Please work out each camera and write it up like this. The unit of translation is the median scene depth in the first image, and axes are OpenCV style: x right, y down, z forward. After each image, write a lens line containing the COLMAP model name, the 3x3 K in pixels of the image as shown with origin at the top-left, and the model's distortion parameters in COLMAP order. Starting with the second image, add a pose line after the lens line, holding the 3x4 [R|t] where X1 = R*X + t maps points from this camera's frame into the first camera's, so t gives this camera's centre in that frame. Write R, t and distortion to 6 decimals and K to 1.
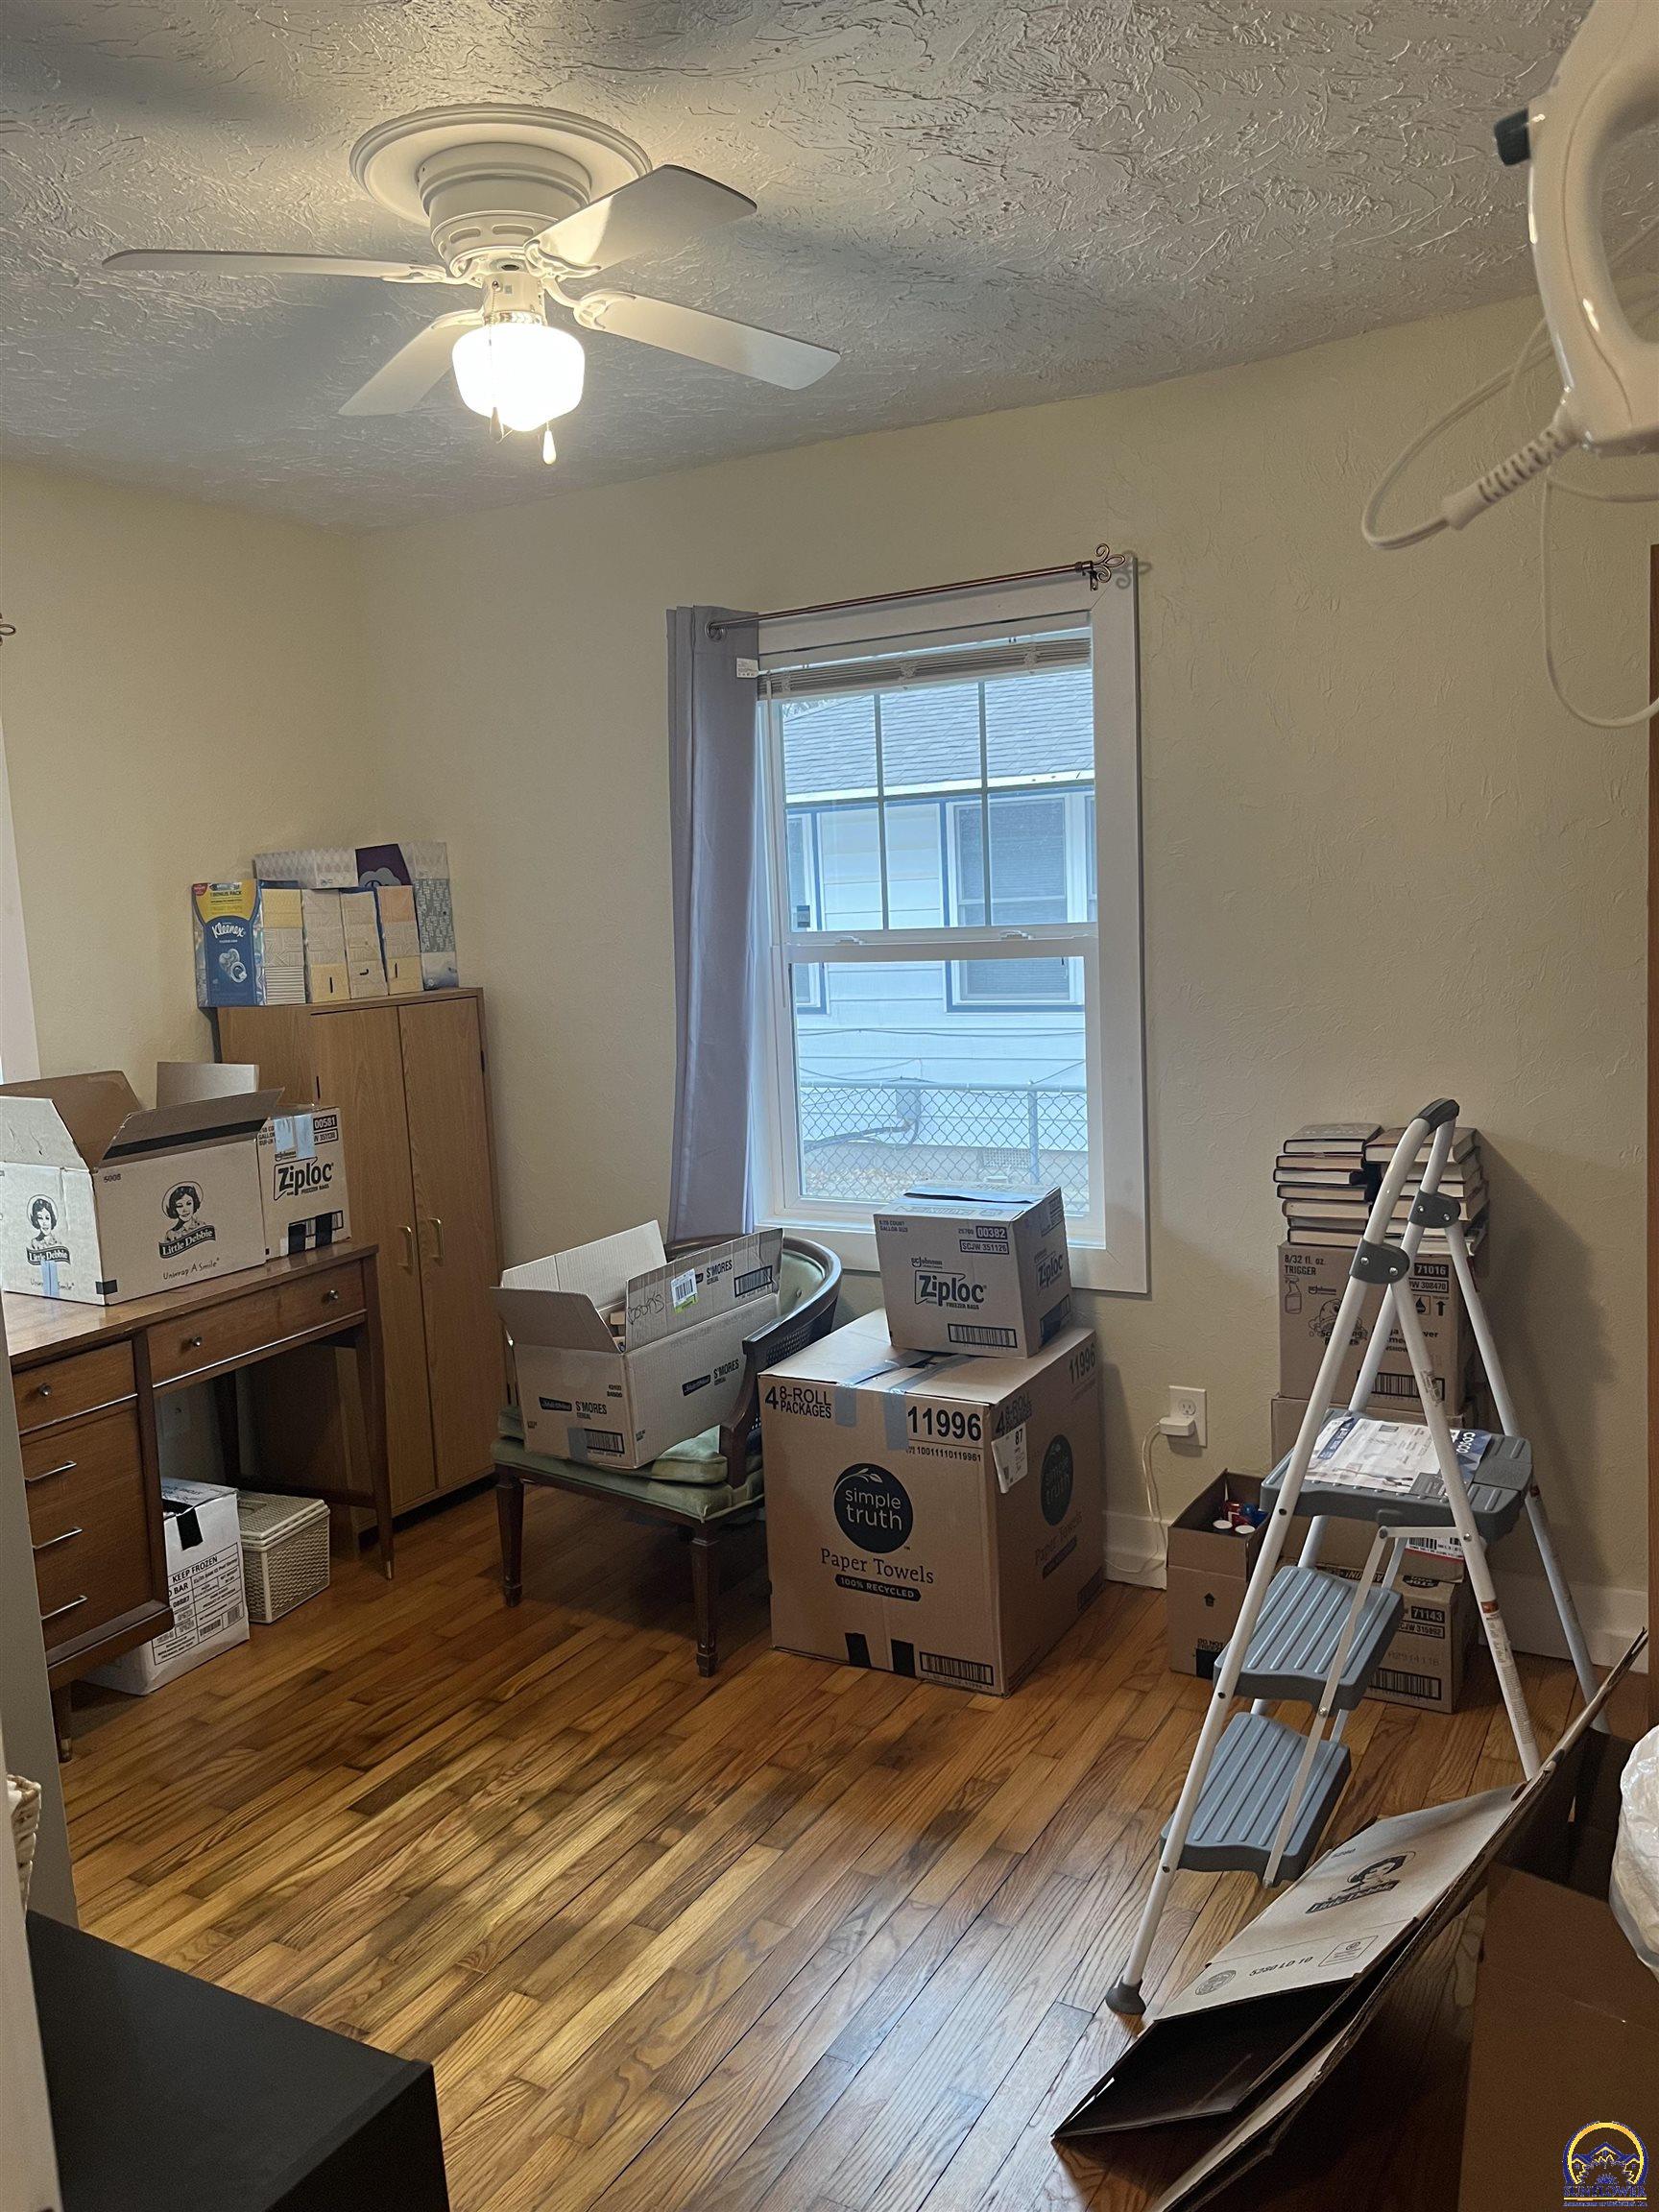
lens RADIAL K [[1676.4, 0, 825.2], [0, 1676.4, 1109.4], [0, 0, 1]] dist [0.057662, -0.080187]
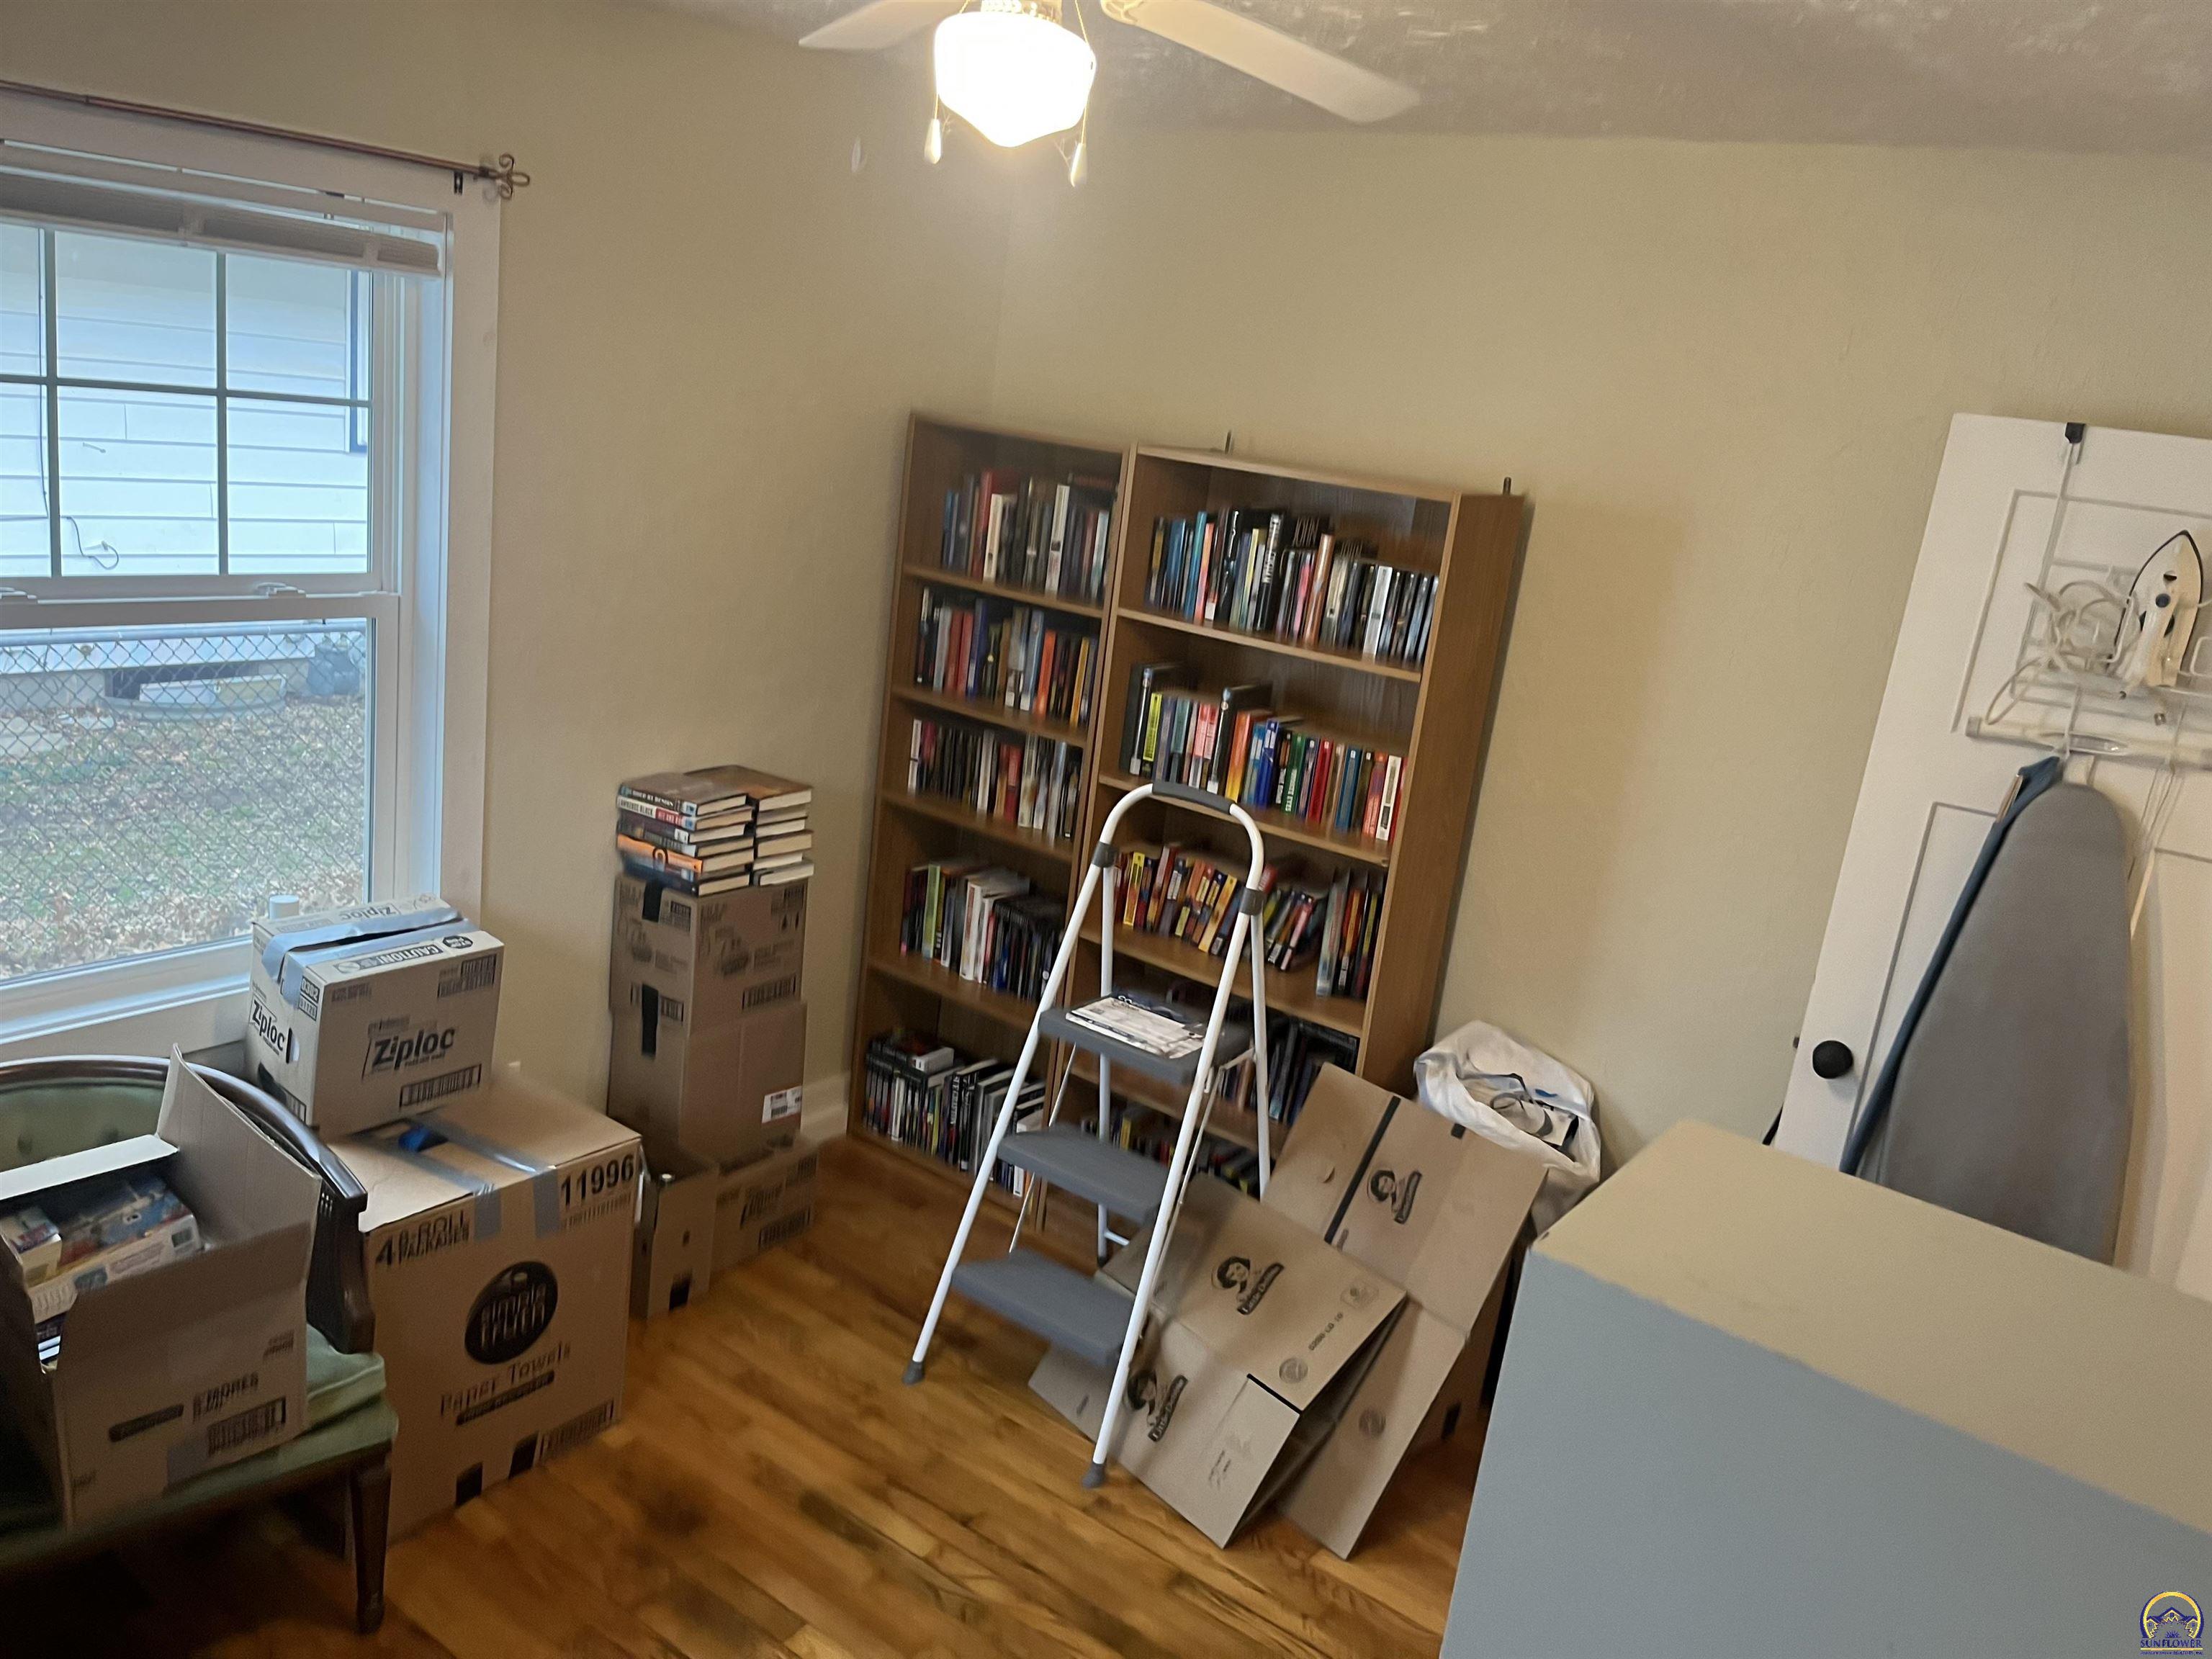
lens RADIAL K [[1676.4, 0, 1104.8], [0, 1676.4, 842.1], [0, 0, 1]] dist [0.057662, -0.080187]
pose [[0.101256, -0.200375, 0.974473, -0.706328], [-0.002391, 0.979455, 0.201648, -0.165154], [-0.994857, -0.022748, 0.098697, 0.604382]]
